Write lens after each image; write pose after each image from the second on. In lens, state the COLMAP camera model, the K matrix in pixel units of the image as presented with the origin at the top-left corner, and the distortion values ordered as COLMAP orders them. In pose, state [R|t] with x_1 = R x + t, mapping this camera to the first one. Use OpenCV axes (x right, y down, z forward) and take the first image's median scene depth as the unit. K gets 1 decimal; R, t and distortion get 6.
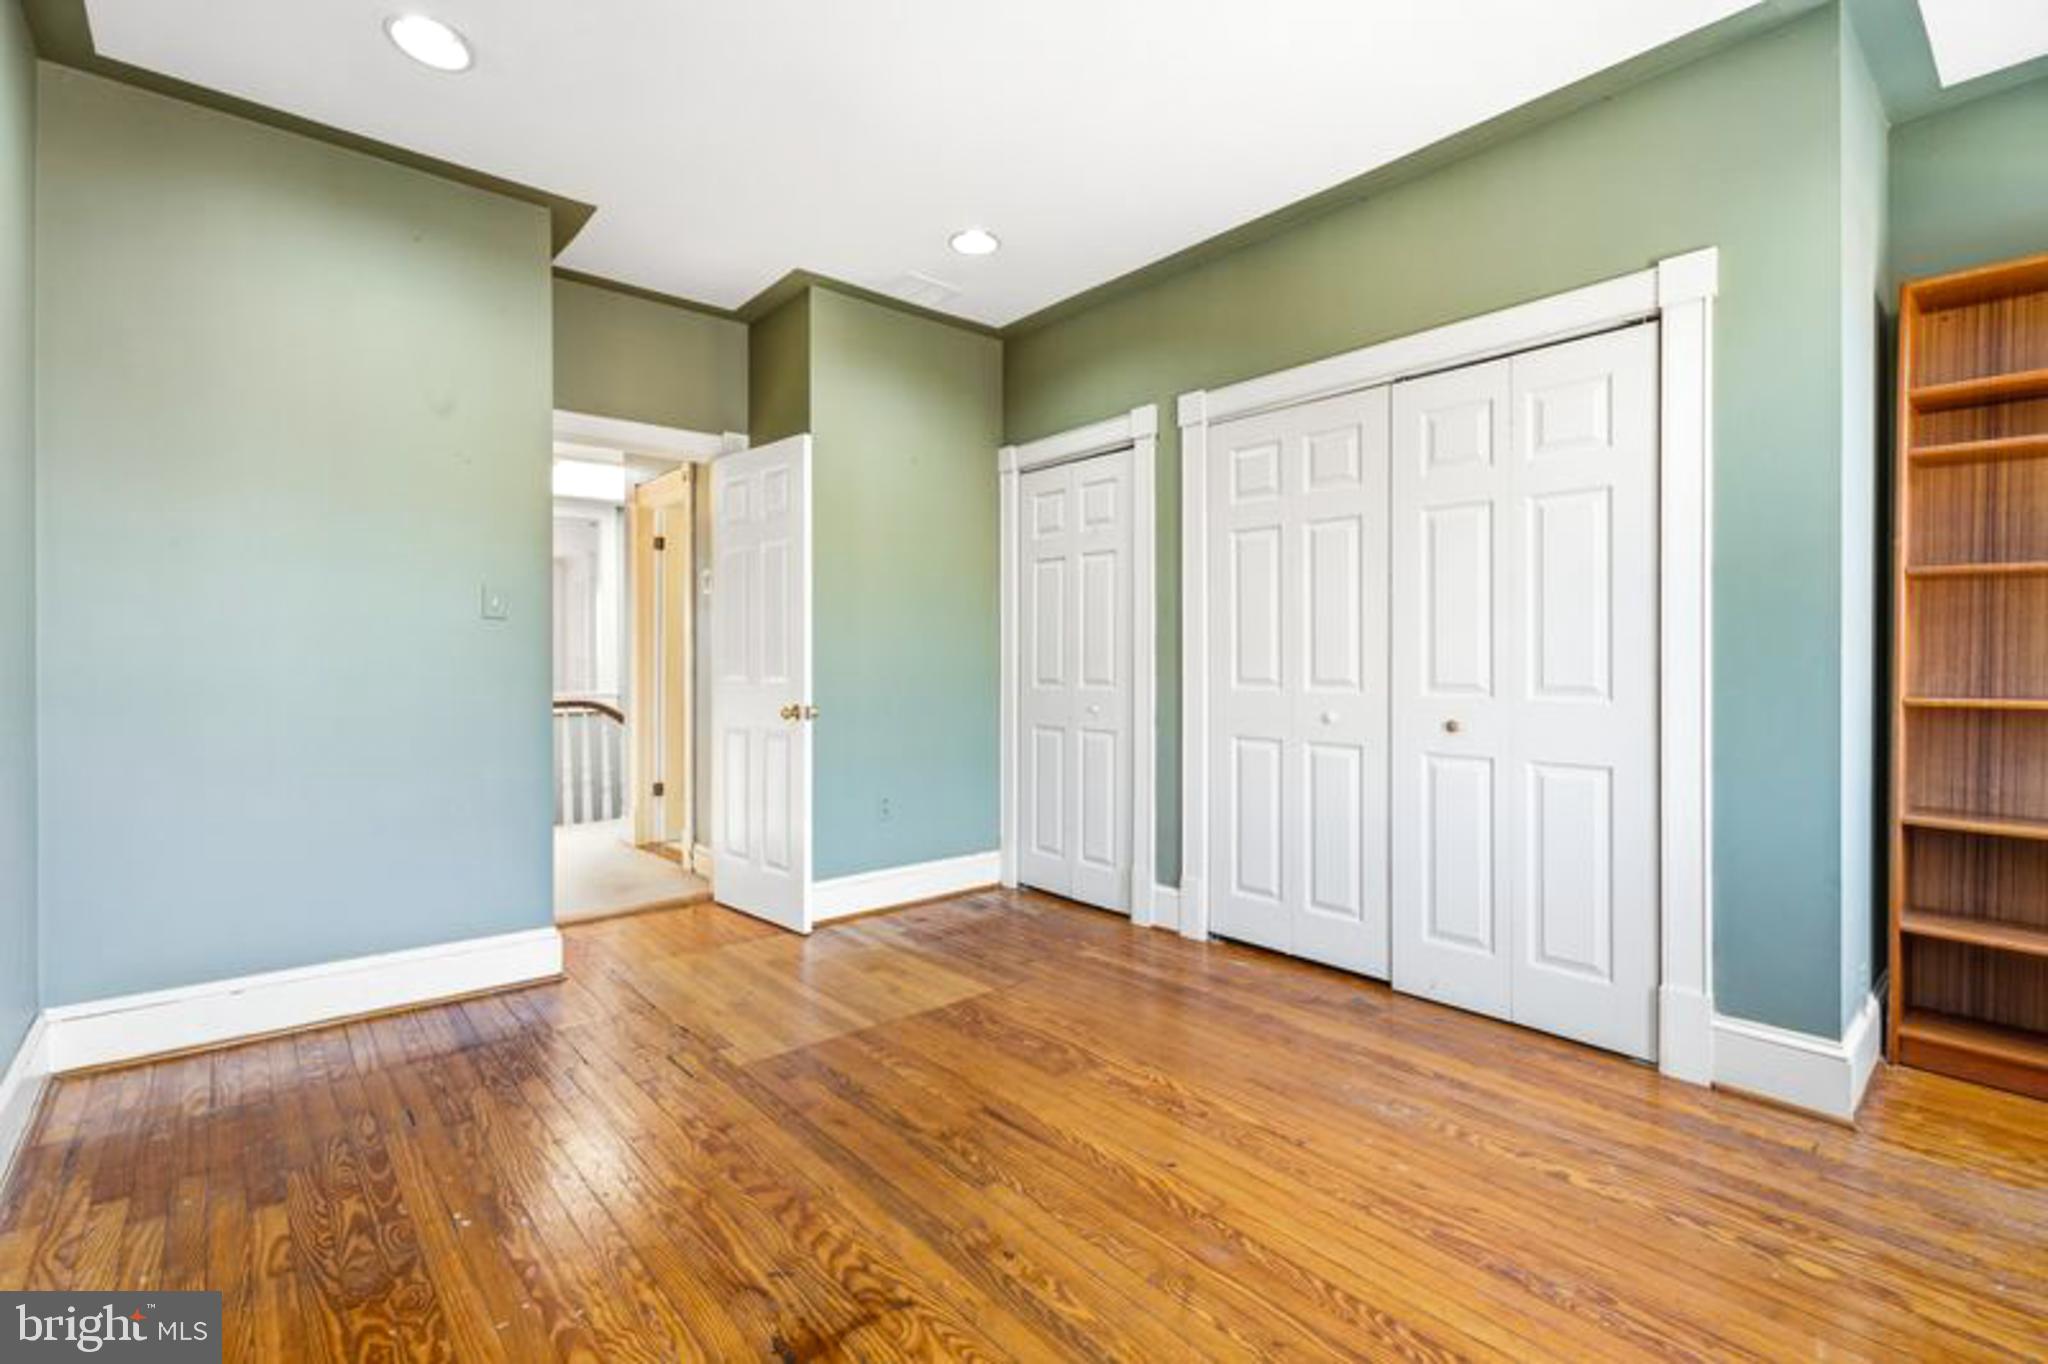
lens RADIAL K [[928.8, 0, 1018.3], [0, 928.8, 674.2], [0, 0, 1]] dist [0.001151, -0.002326]
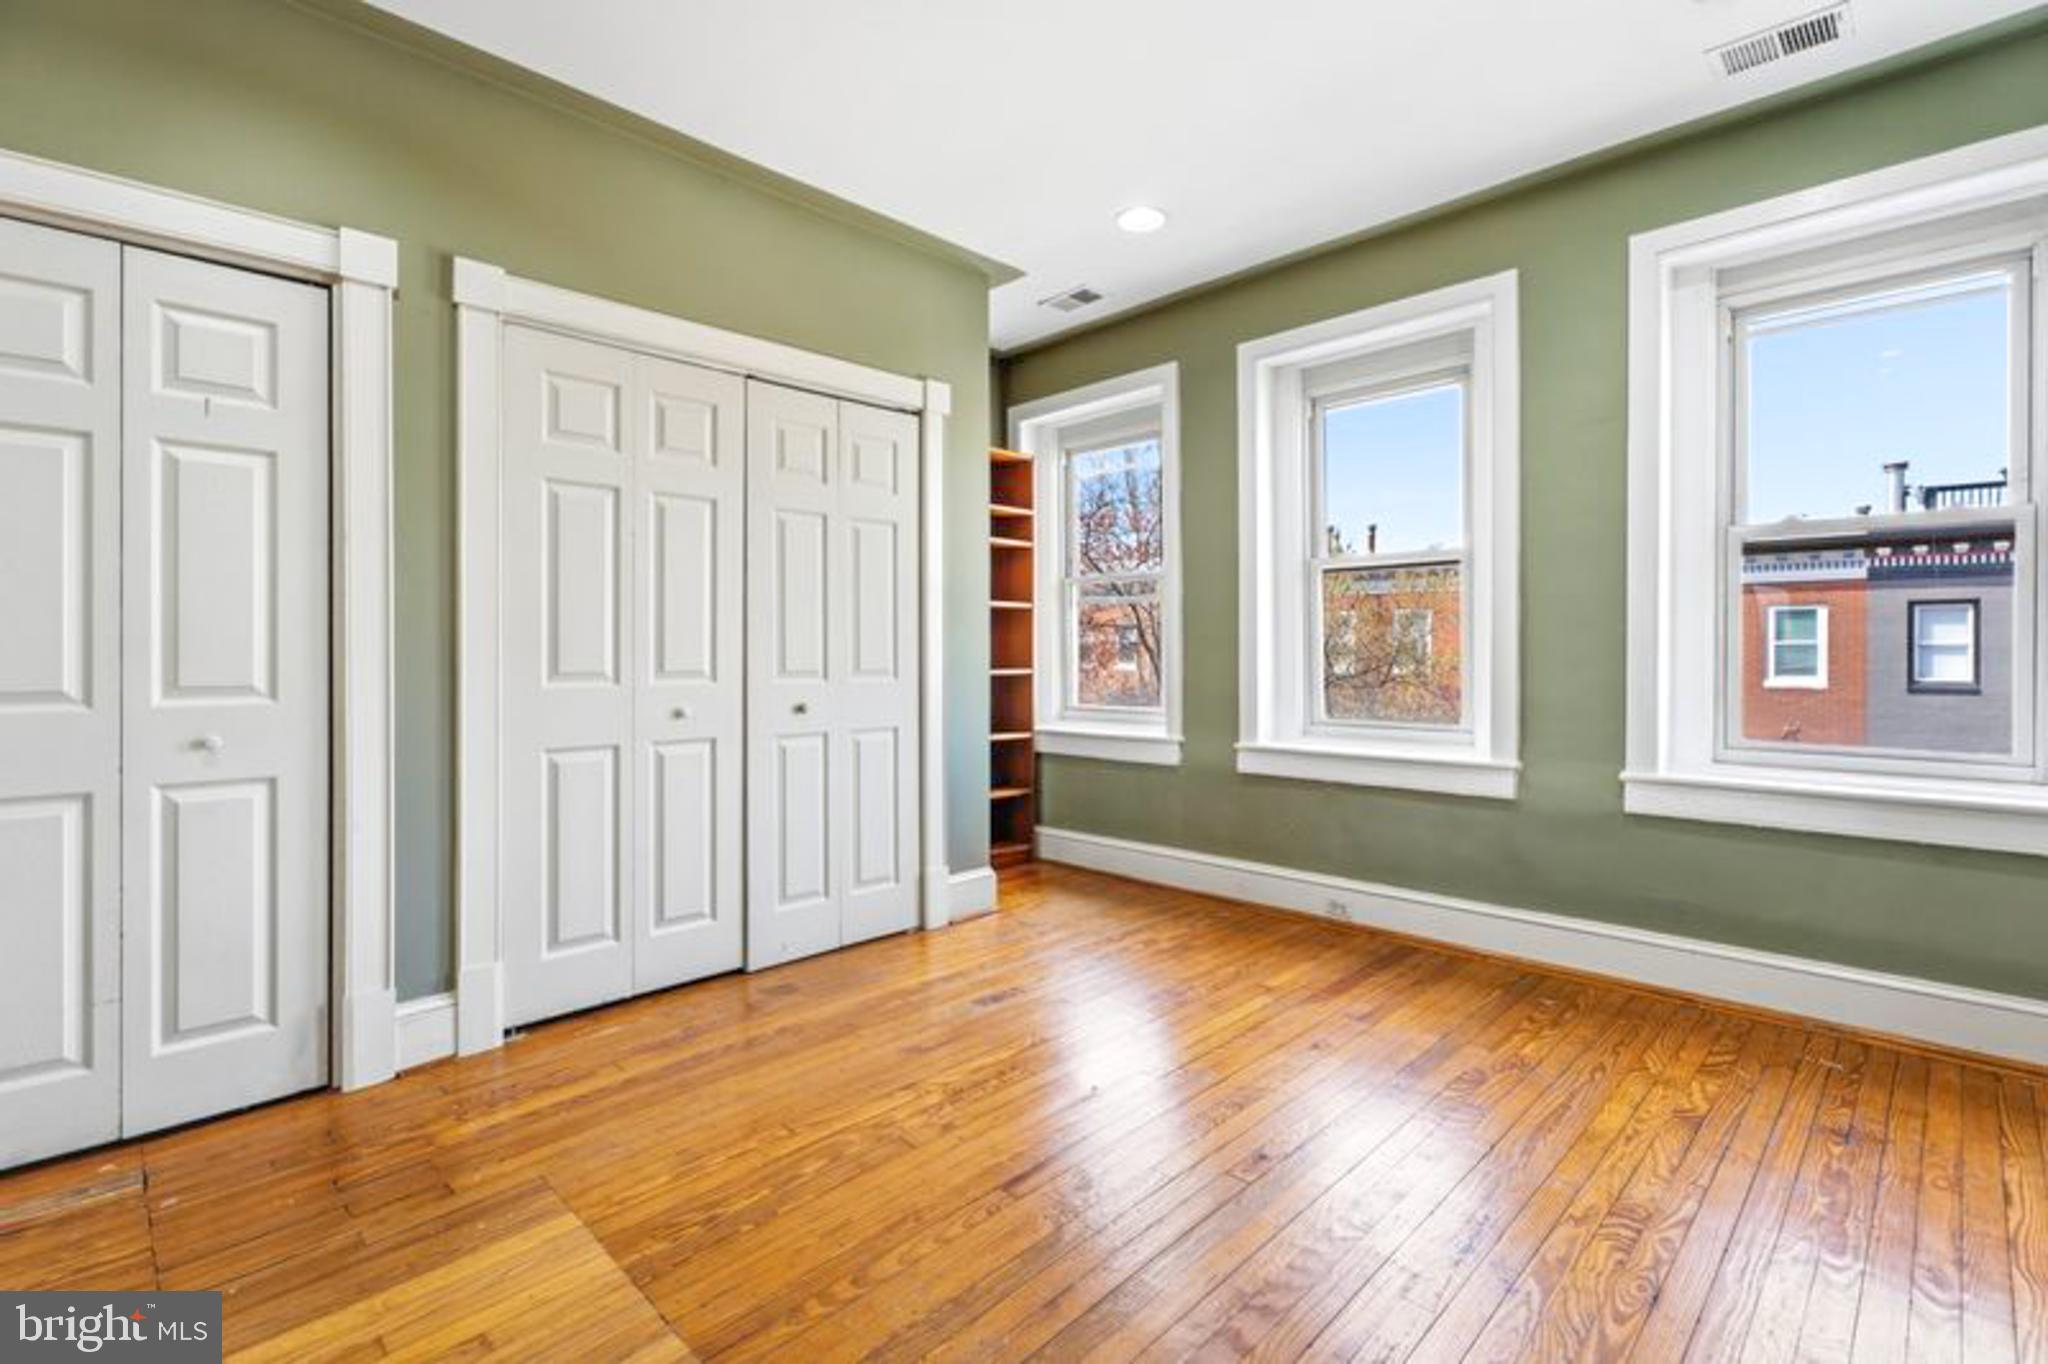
lens RADIAL K [[928.8, 0, 1029.6], [0, 928.8, 665.1], [0, 0, 1]] dist [0.001151, -0.002326]
pose [[-0.079250, -0.011538, 0.996788, -0.556725], [0.019197, 0.999730, 0.013098, -0.004456], [-0.996670, 0.020174, -0.079007, 0.673672]]
